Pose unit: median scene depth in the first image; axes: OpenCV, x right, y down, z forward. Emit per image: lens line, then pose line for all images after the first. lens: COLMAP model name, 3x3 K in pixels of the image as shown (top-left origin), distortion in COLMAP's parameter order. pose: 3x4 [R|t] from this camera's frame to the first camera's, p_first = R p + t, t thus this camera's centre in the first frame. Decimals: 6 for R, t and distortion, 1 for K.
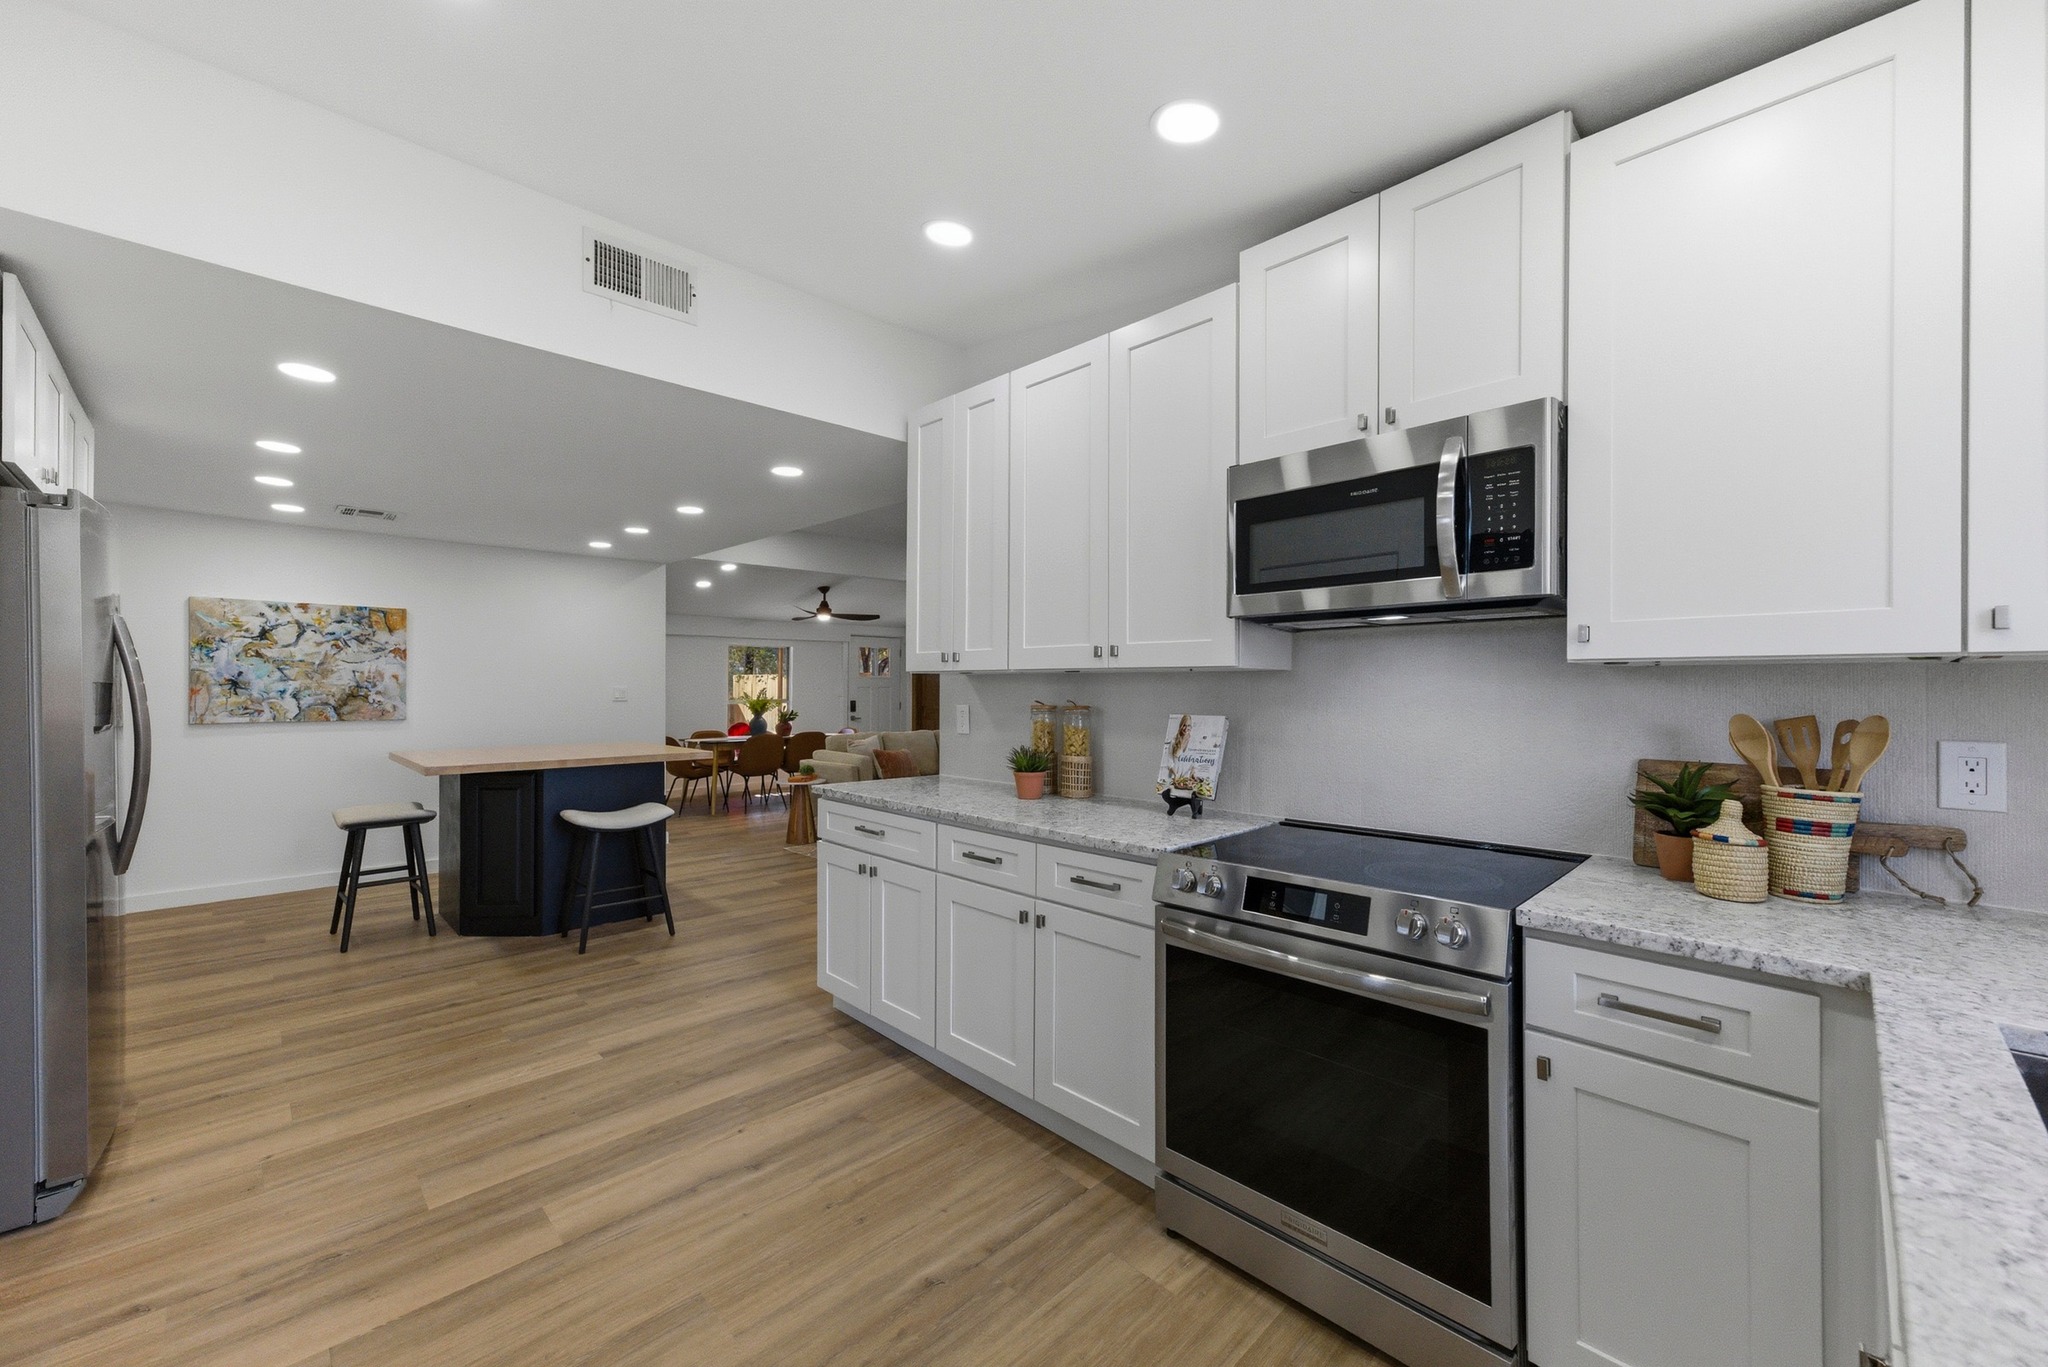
lens RADIAL K [[815.2, 0, 1031.9], [0, 815.2, 683.5], [0, 0, 1]] dist [-0.000522, -0.000075]
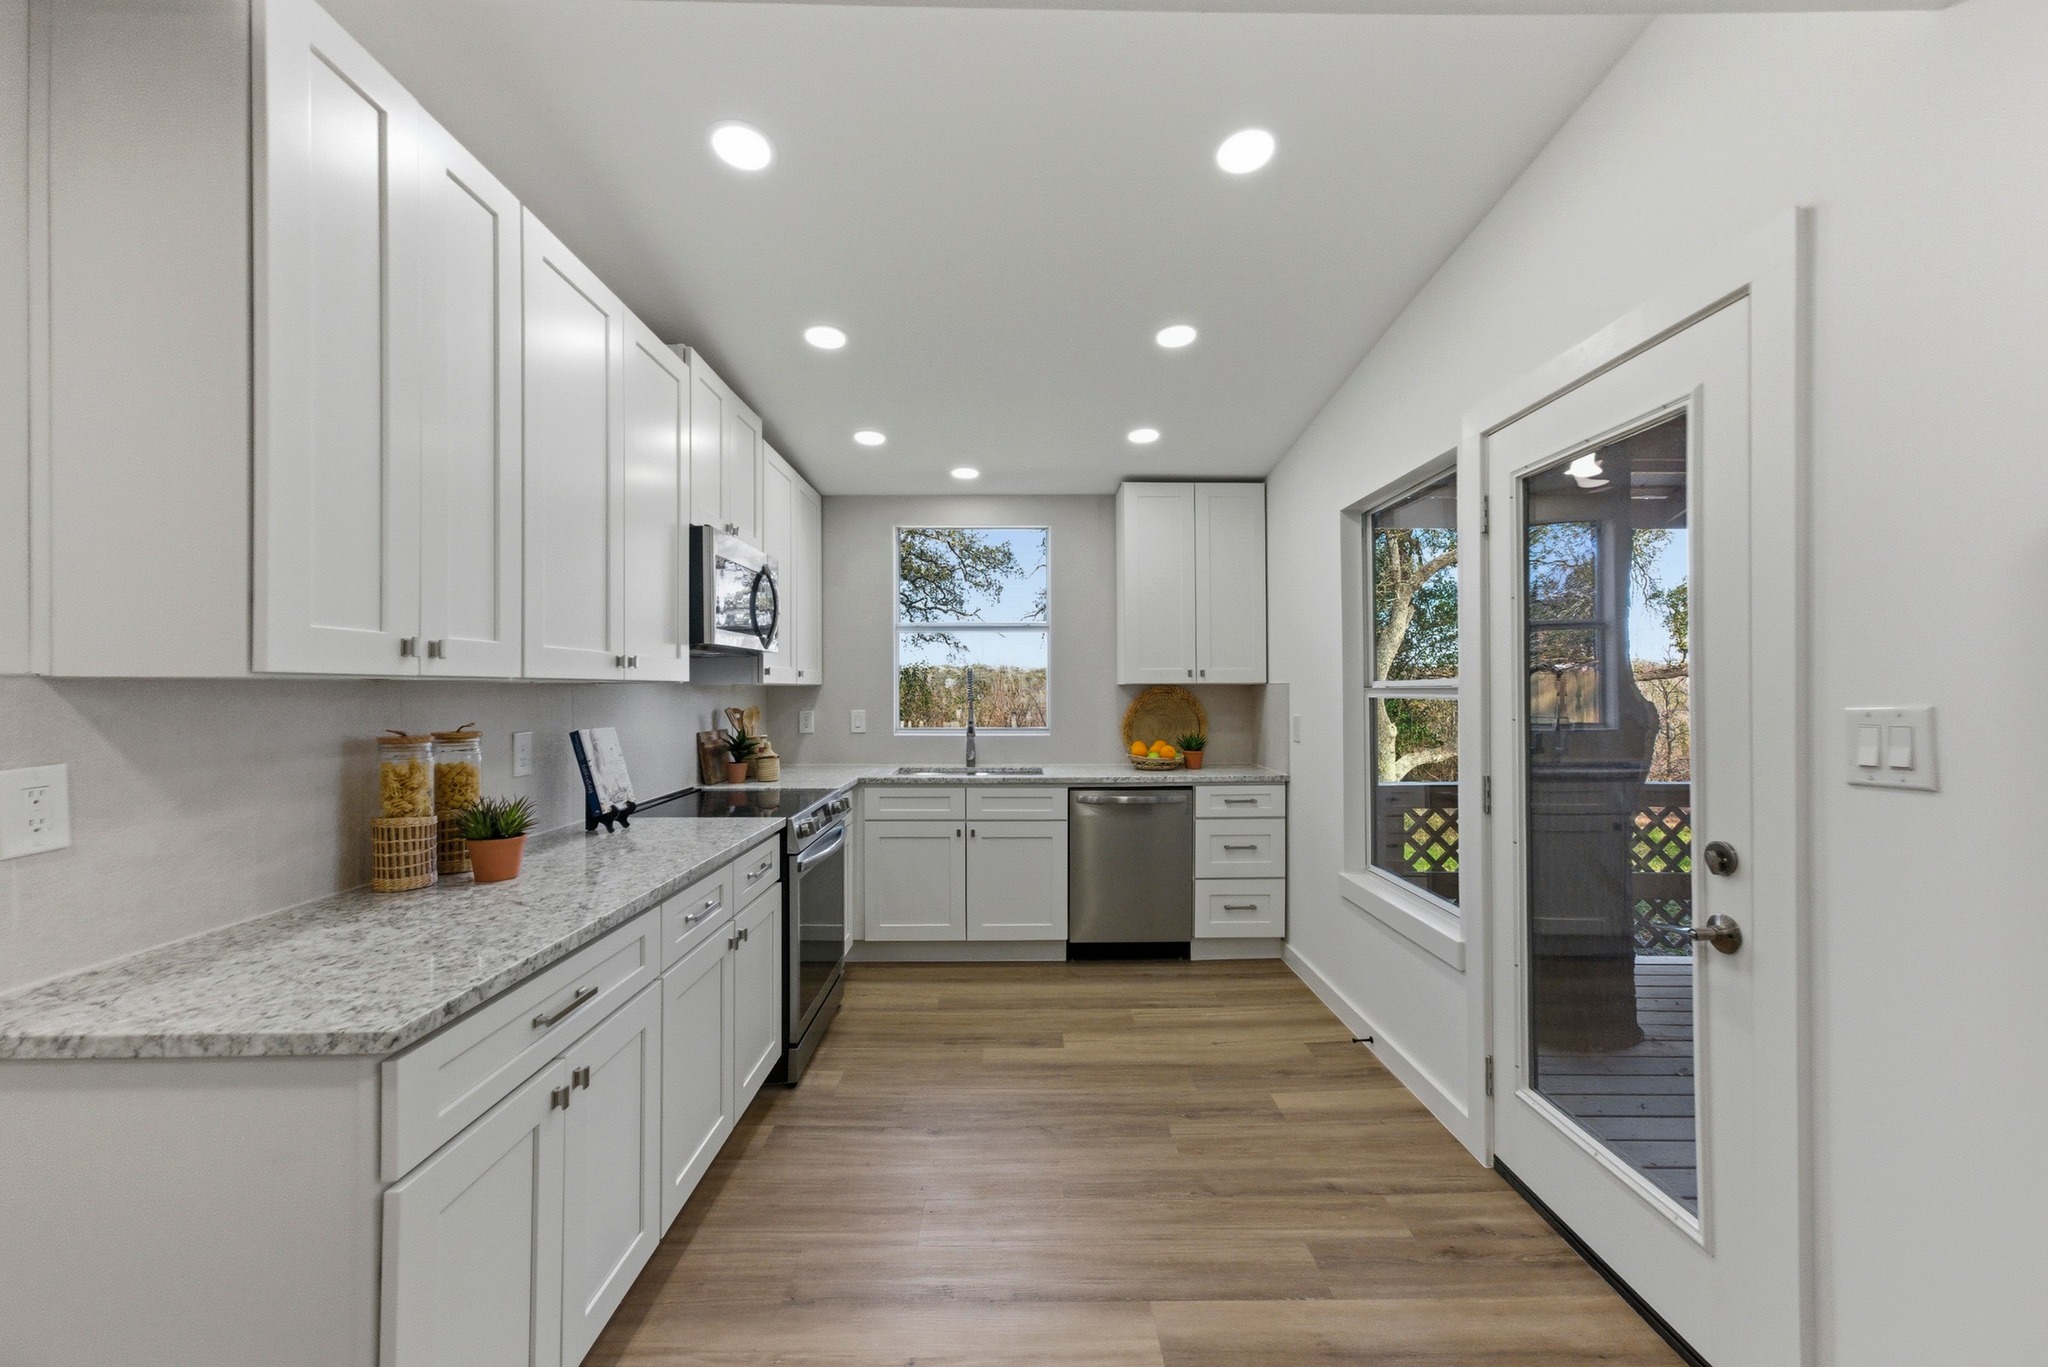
lens RADIAL K [[815.2, 0, 1031.9], [0, 815.2, 683.5], [0, 0, 1]] dist [-0.000522, -0.000075]
pose [[-0.725834, 0.000101, 0.687870, -0.900364], [-0.005216, 0.999970, -0.005650, -0.013481], [-0.687850, -0.007689, -0.725812, 1.429081]]
